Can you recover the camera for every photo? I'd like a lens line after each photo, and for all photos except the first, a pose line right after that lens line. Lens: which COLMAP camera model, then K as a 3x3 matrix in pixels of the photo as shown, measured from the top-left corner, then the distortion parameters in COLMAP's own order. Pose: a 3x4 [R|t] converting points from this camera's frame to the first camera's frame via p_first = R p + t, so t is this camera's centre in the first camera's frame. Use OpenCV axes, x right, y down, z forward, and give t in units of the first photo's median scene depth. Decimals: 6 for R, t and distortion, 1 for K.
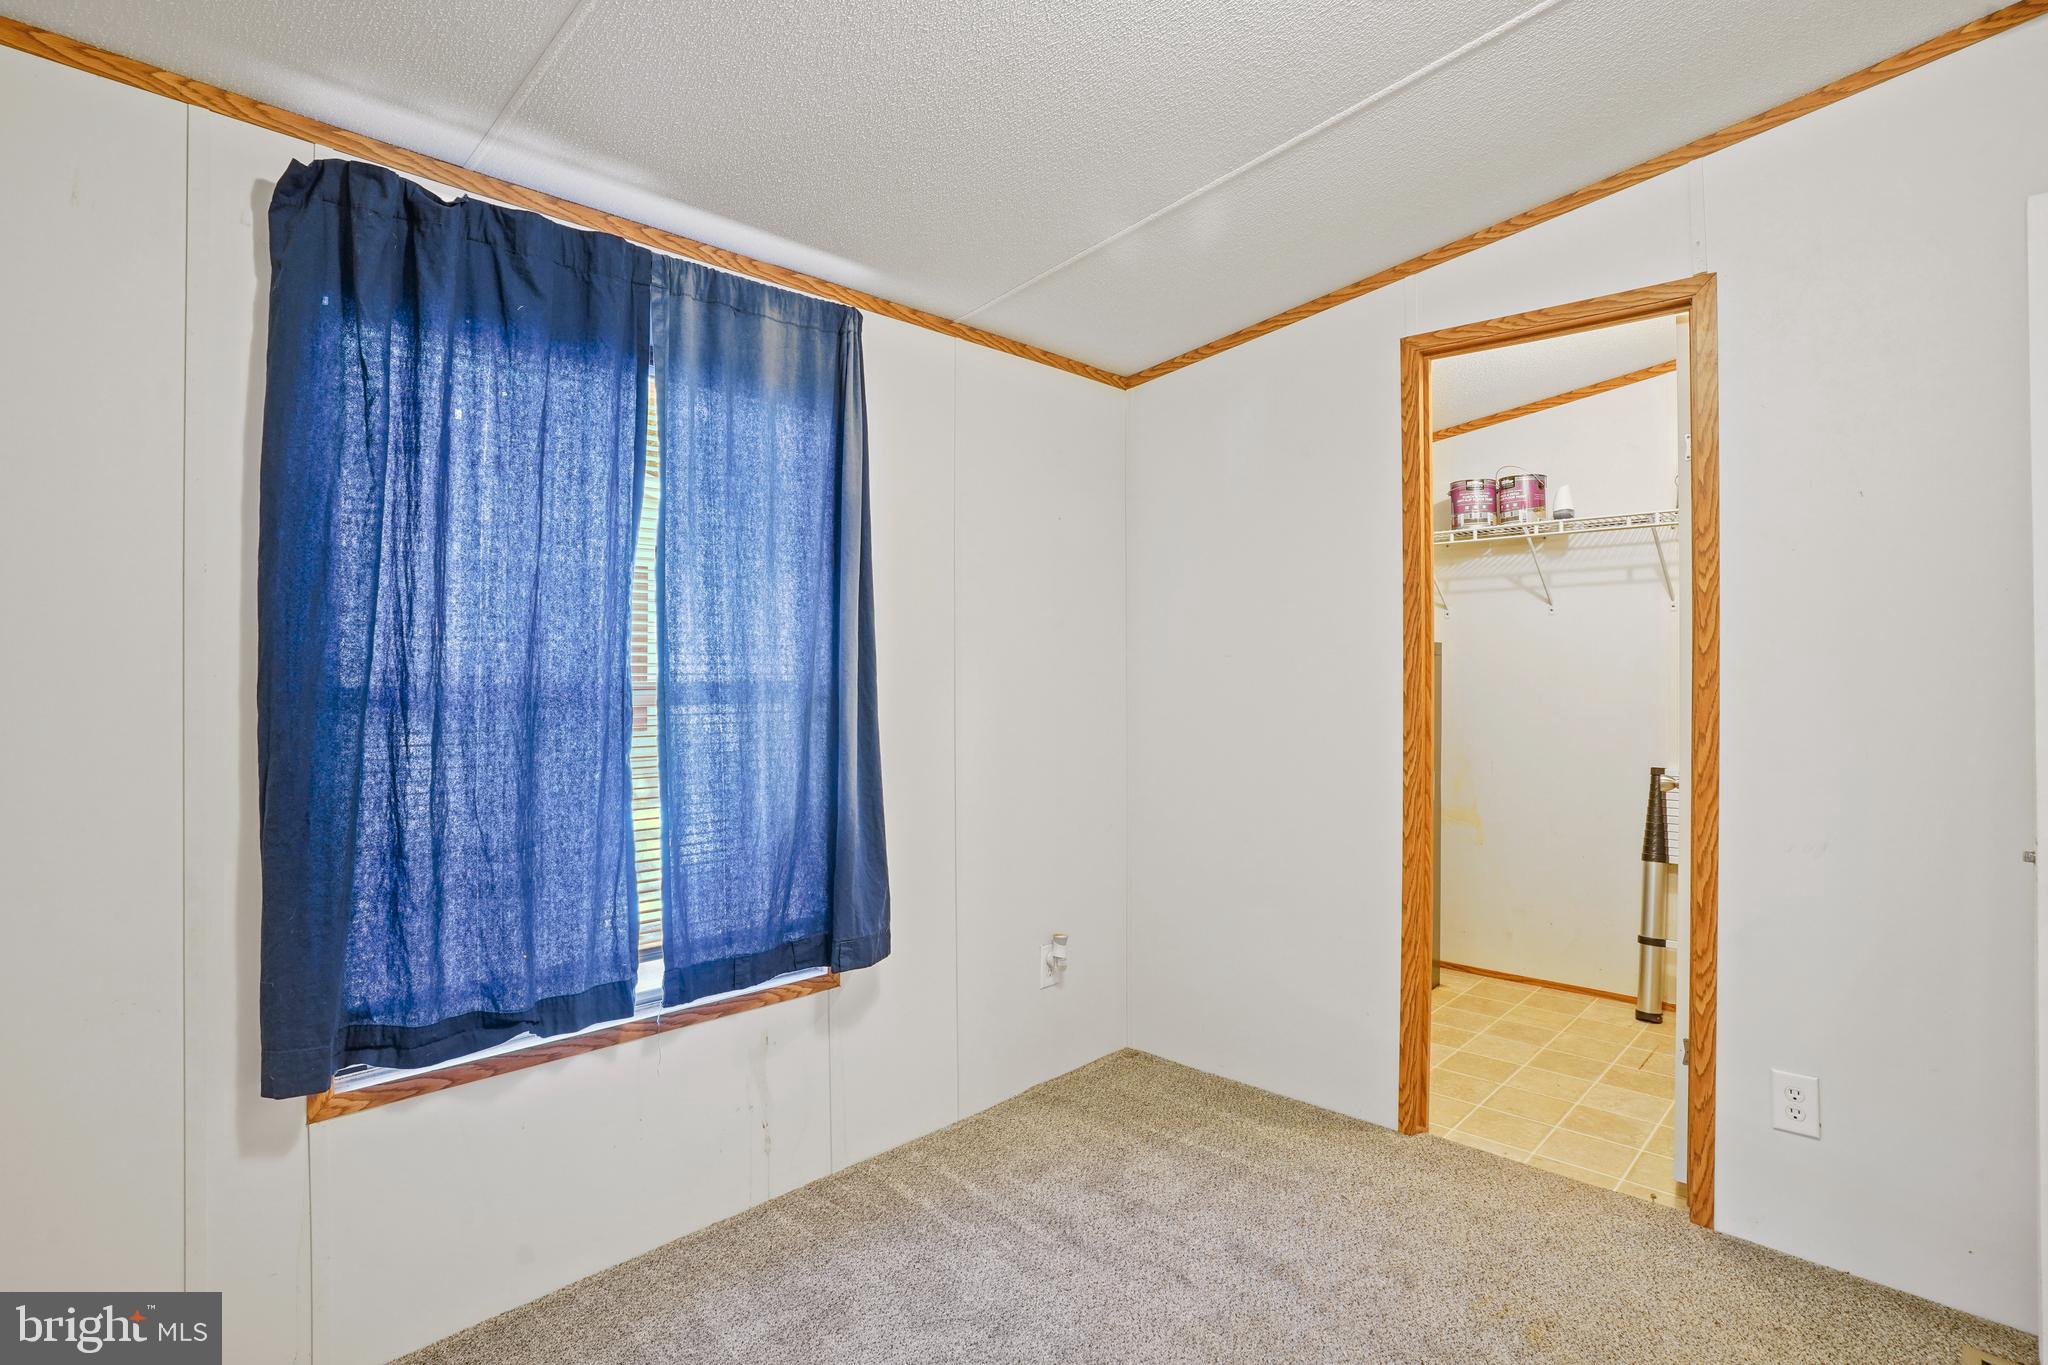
lens RADIAL K [[1030.9, 0, 1024.0], [0, 1030.9, 682.5], [0, 0, 1]] dist [-0.003238, -0.000516]
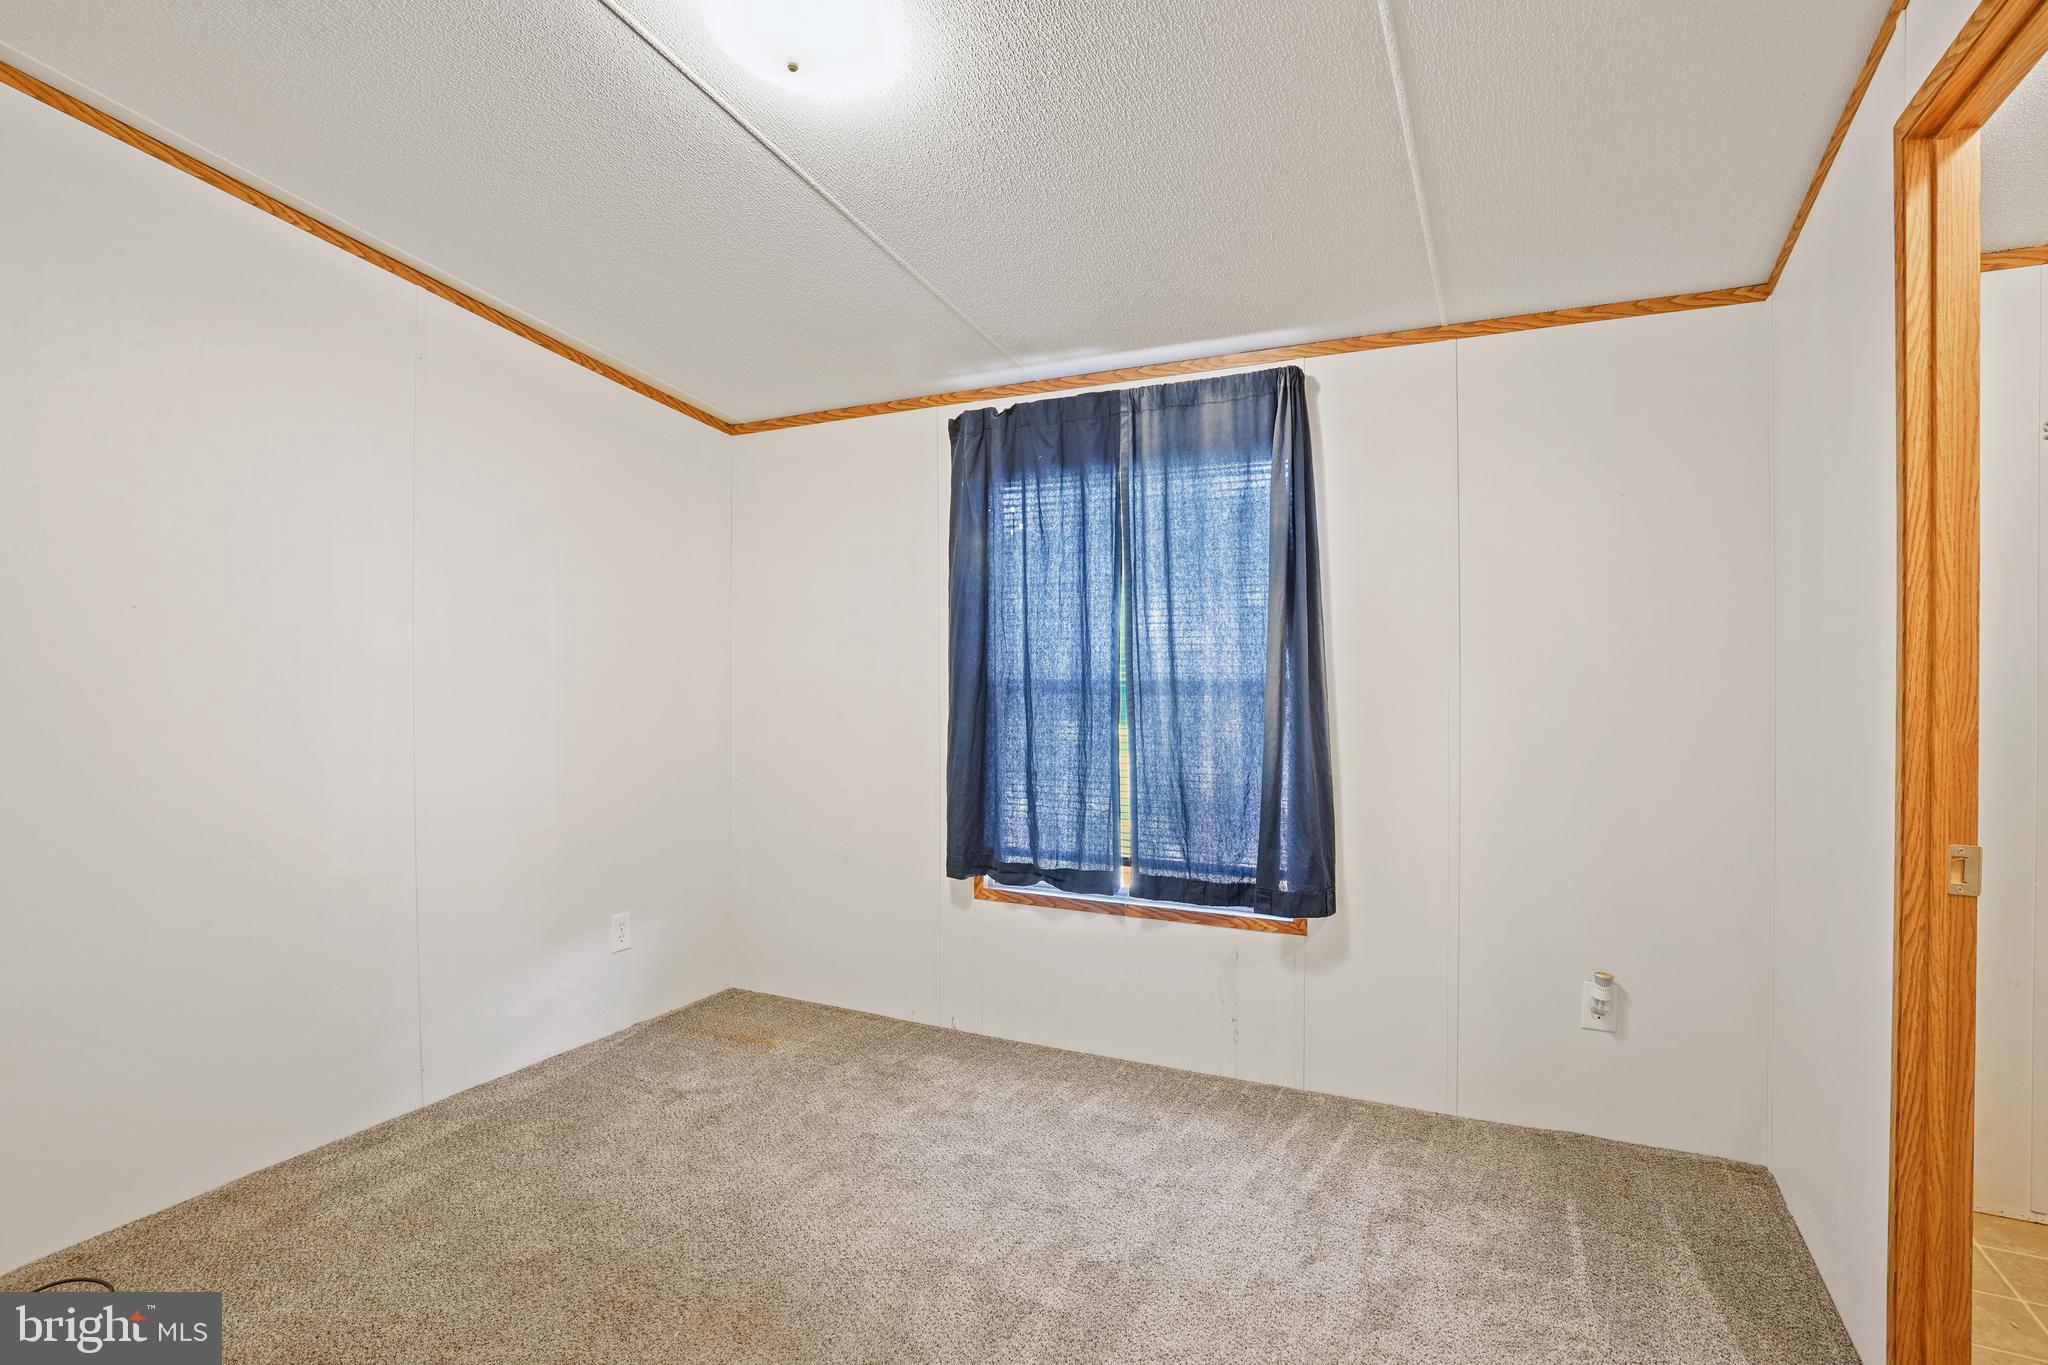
lens RADIAL K [[1033.7, 0, 1028.5], [0, 1033.7, 667.9], [0, 0, 1]] dist [-0.085909, 0.040385]
pose [[0.314855, 0.015302, -0.949016, 0.958894], [-0.004466, 0.999883, 0.014641, -0.035294], [0.949129, -0.000371, 0.314886, 0.383570]]
